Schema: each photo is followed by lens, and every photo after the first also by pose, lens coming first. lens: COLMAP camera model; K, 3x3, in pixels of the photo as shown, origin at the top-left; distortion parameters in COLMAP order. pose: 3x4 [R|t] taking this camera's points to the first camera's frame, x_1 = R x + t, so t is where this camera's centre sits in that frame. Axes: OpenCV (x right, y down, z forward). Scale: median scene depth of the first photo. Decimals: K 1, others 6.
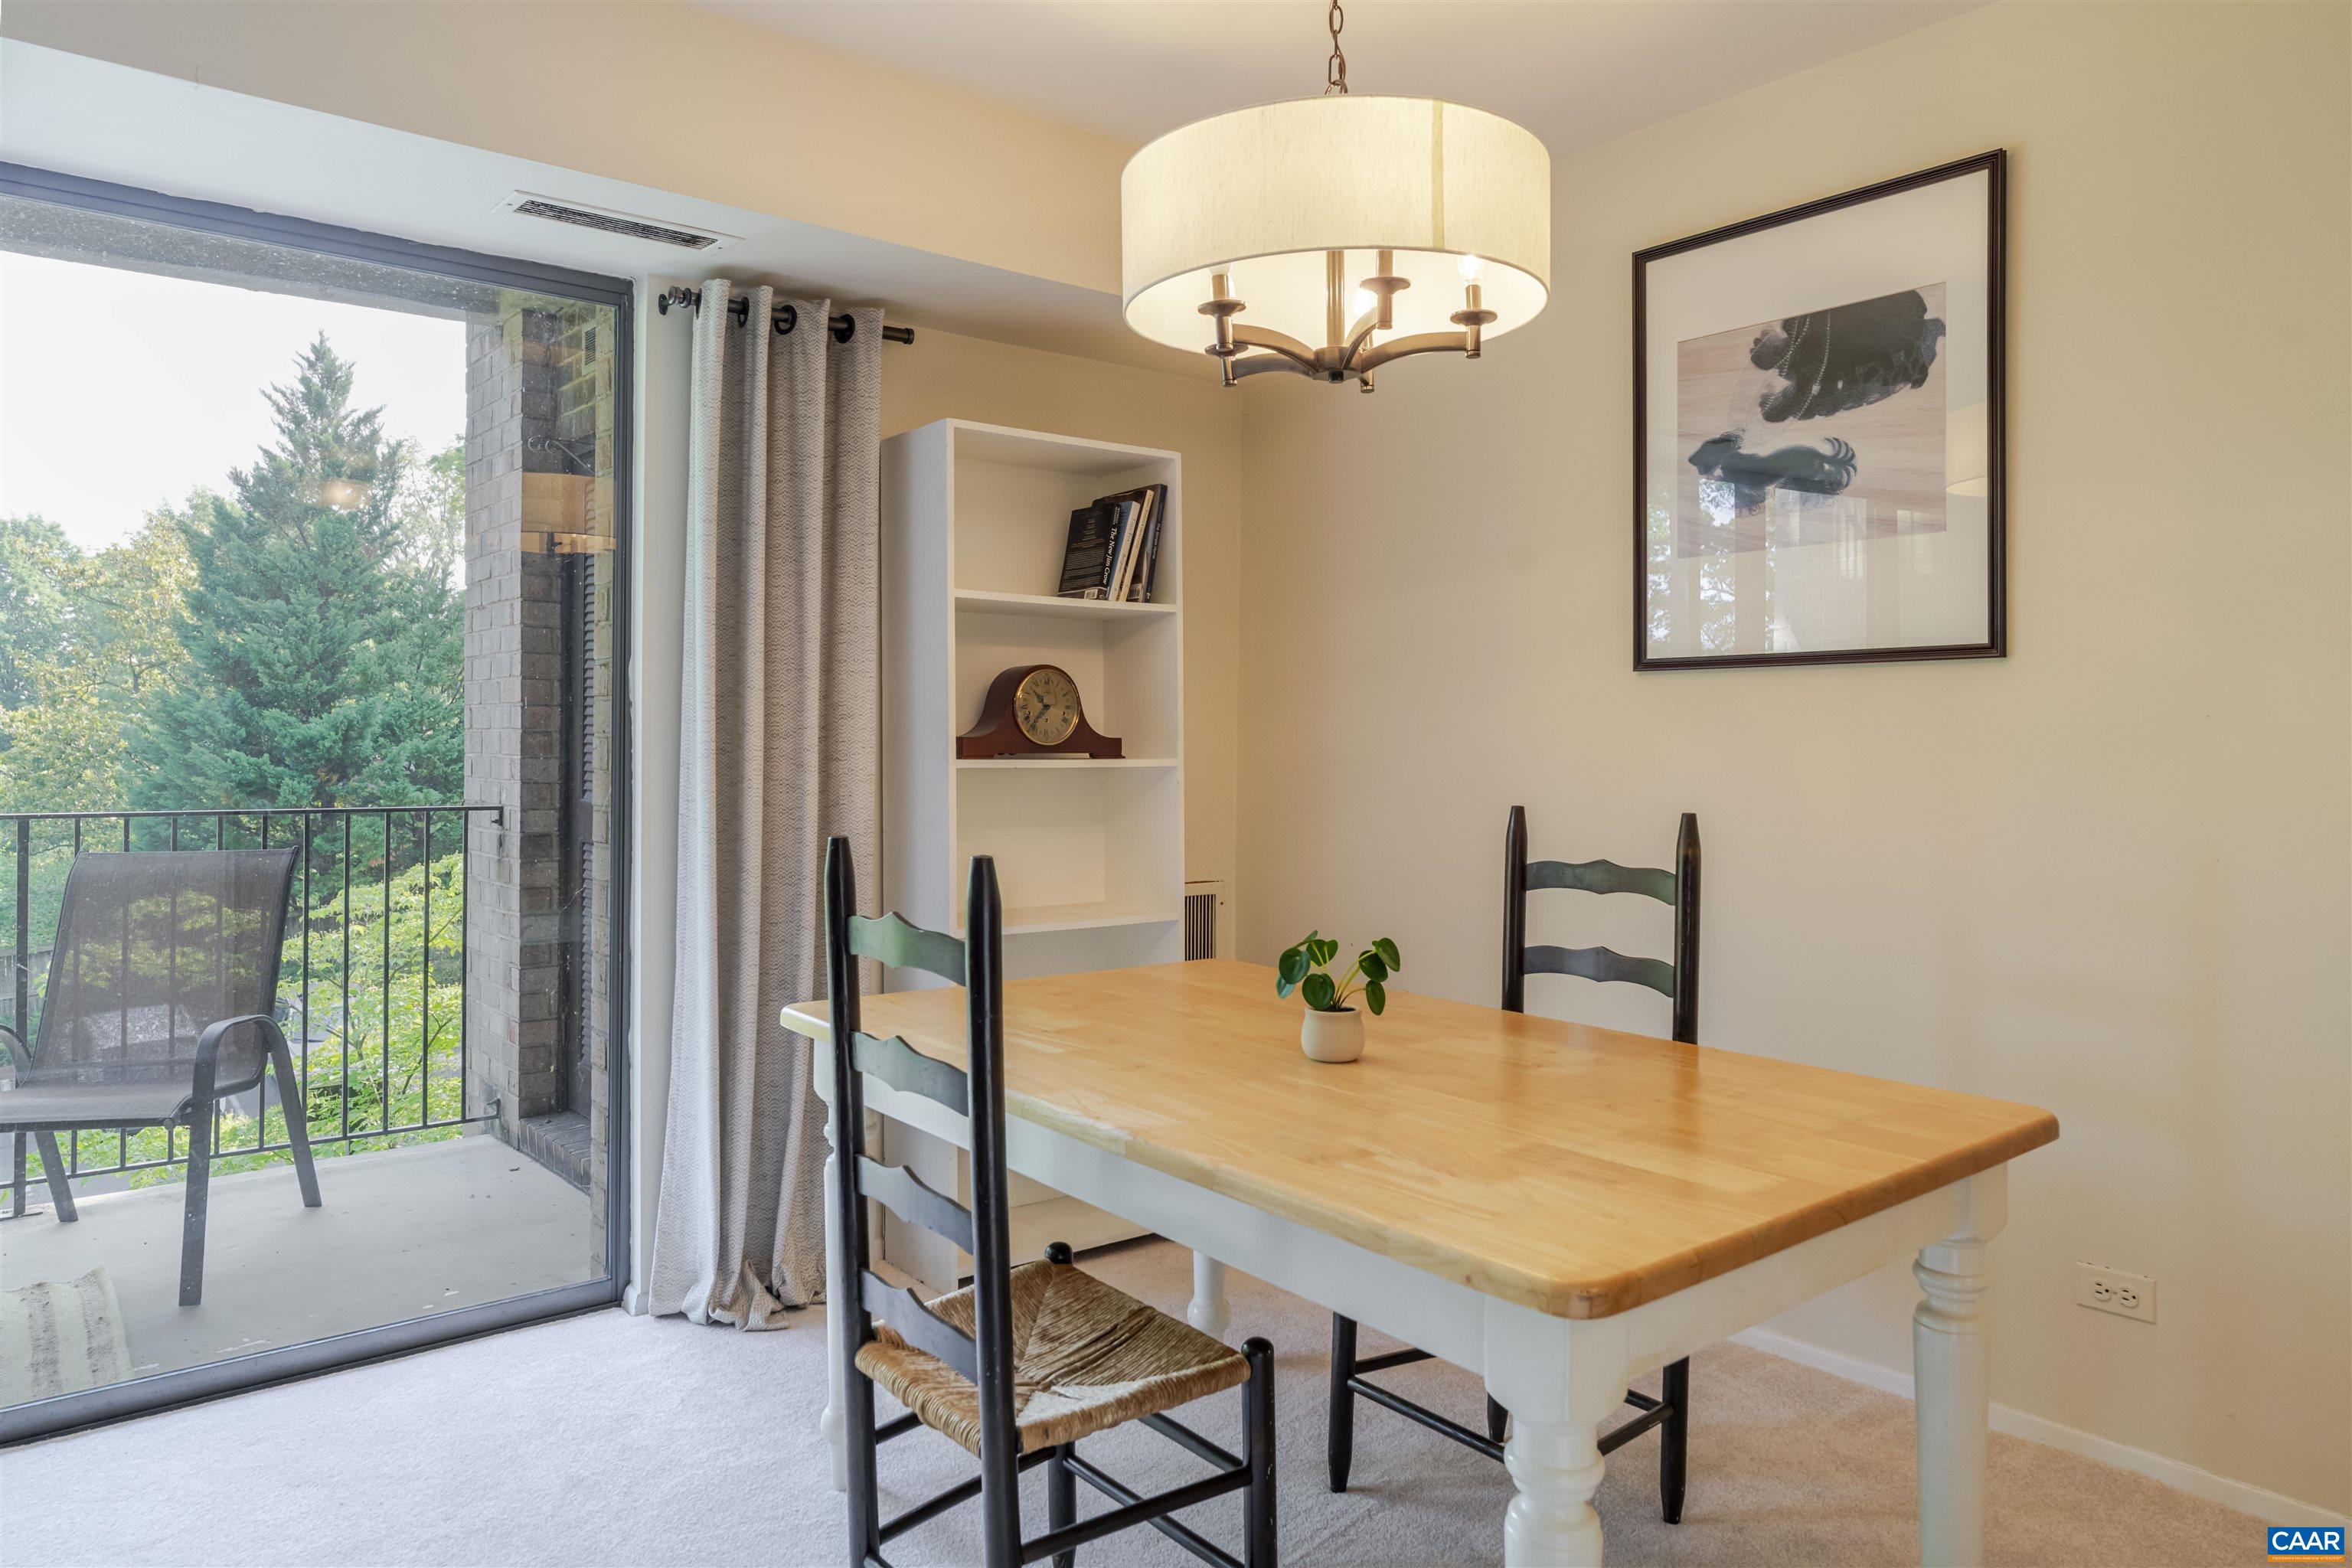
lens RADIAL K [[1535.6, 0, 1165.4], [0, 1535.6, 735.2], [0, 0, 1]] dist [0.002853, -0.000115]
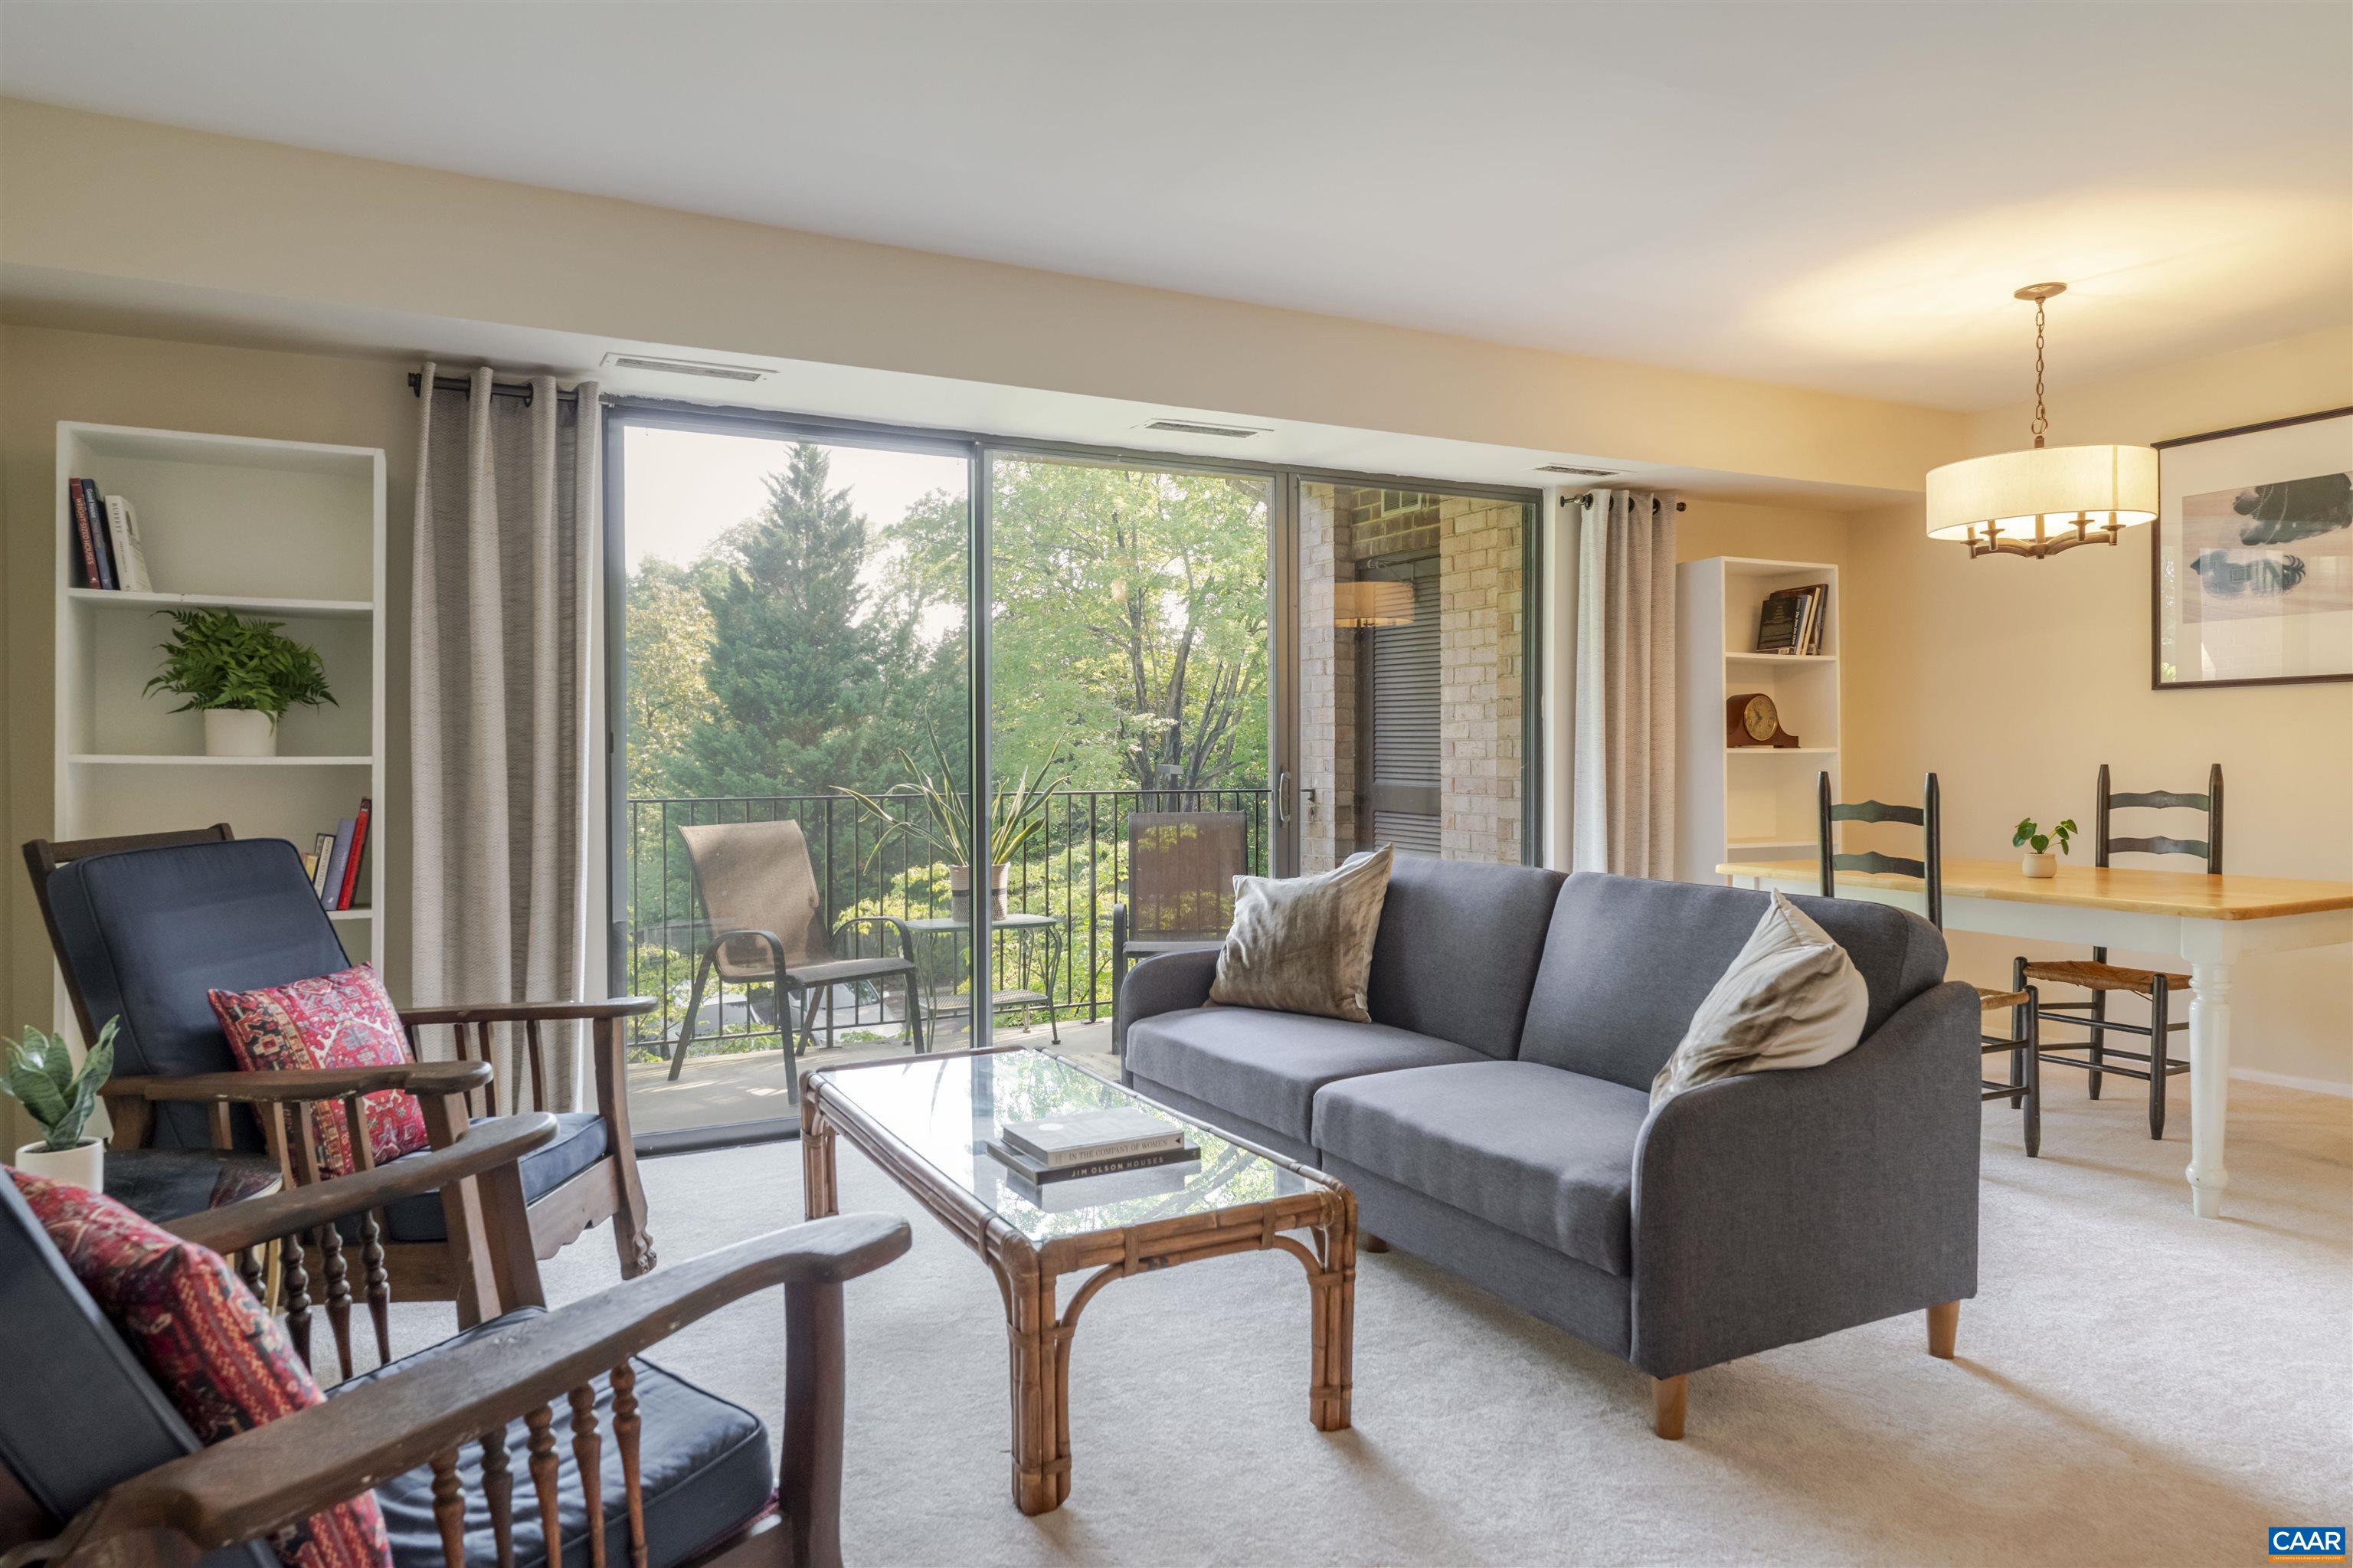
lens RADIAL K [[1470.0, 0, 1168.0], [0, 1470.0, 775.9], [0, 0, 1]] dist [0.001799, -0.000021]
pose [[0.980065, -0.009823, -0.198436, -0.391125], [0.012446, 0.999851, 0.011977, 0.017537], [0.198289, -0.014208, 0.980041, -0.721542]]
